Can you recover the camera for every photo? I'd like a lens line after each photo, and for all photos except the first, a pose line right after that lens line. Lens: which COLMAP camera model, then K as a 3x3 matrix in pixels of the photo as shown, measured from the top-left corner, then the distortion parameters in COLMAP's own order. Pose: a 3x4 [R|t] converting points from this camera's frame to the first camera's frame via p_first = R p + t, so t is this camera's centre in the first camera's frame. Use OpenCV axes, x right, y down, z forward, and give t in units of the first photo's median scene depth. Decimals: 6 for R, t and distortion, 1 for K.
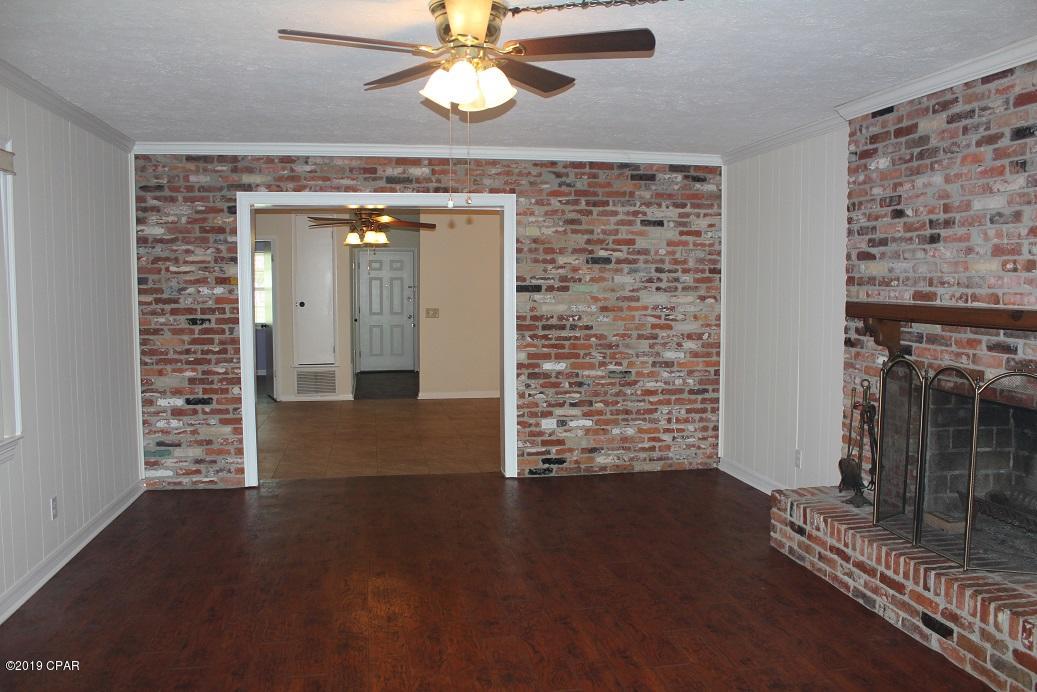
lens RADIAL K [[859.5, 0, 533.5], [0, 859.5, 356.2], [0, 0, 1]] dist [-0.165355, 0.145023]
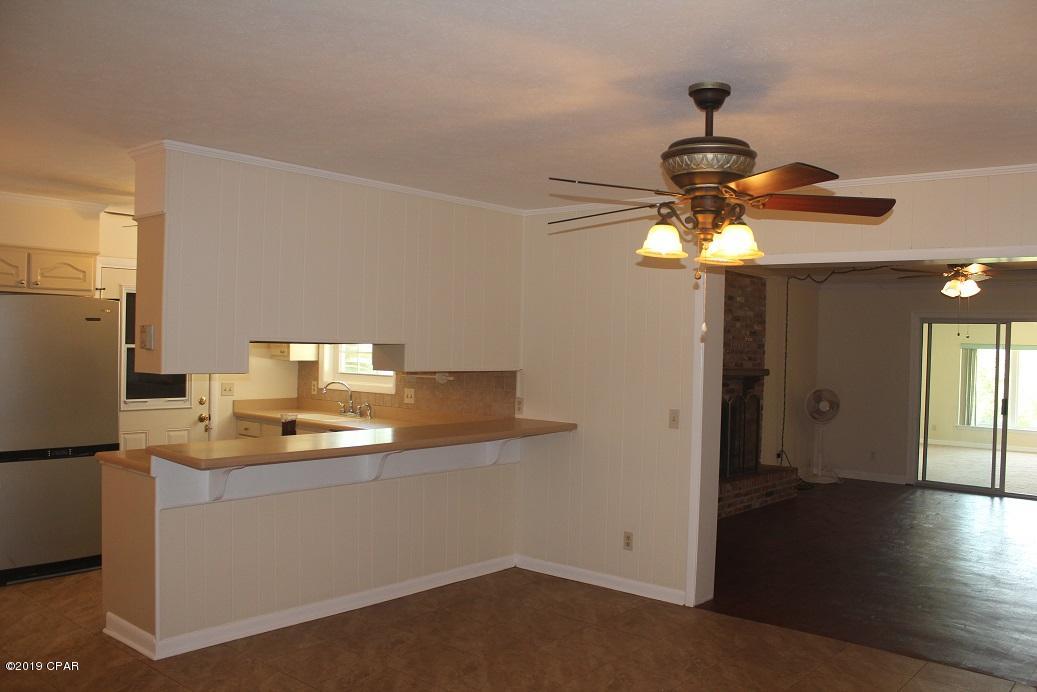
lens RADIAL K [[859.5, 0, 533.5], [0, 859.5, 356.2], [0, 0, 1]] dist [-0.165355, 0.145023]
pose [[-0.632632, -0.026407, 0.774002, -1.022890], [0.036412, 0.997299, 0.063787, -0.279561], [-0.773596, 0.068537, -0.629962, 3.072097]]
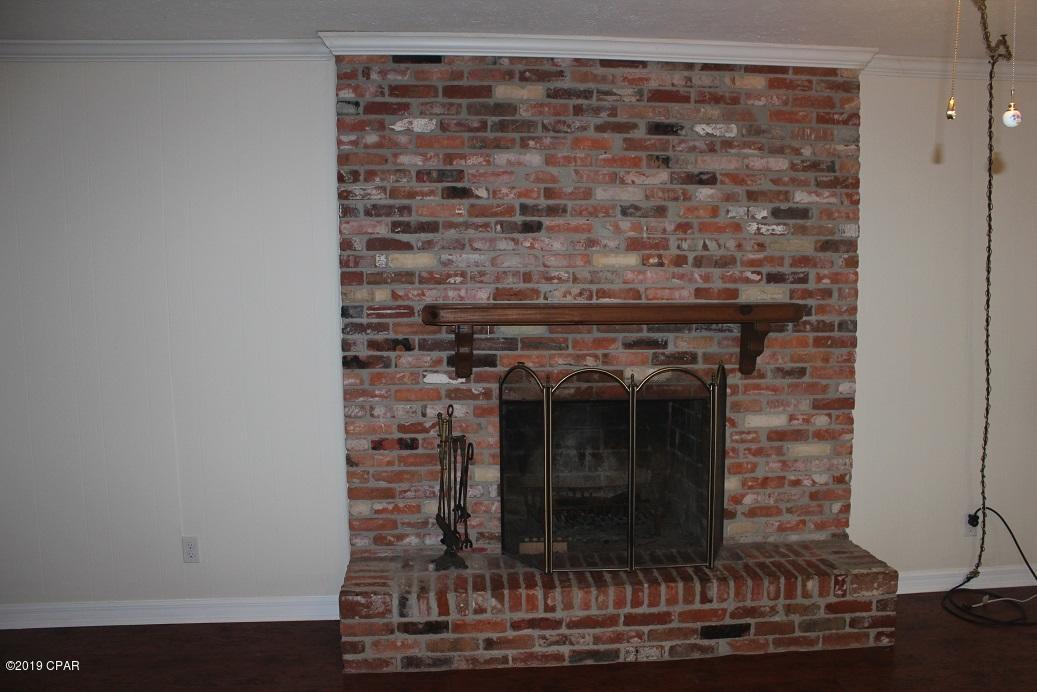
lens RADIAL K [[859.5, 0, 533.5], [0, 859.5, 356.2], [0, 0, 1]] dist [-0.165355, 0.145023]
pose [[0.099304, -0.098652, 0.990155, -0.470130], [0.091013, 0.991803, 0.089688, -0.101884], [-0.990886, 0.081211, 0.107469, 1.055254]]
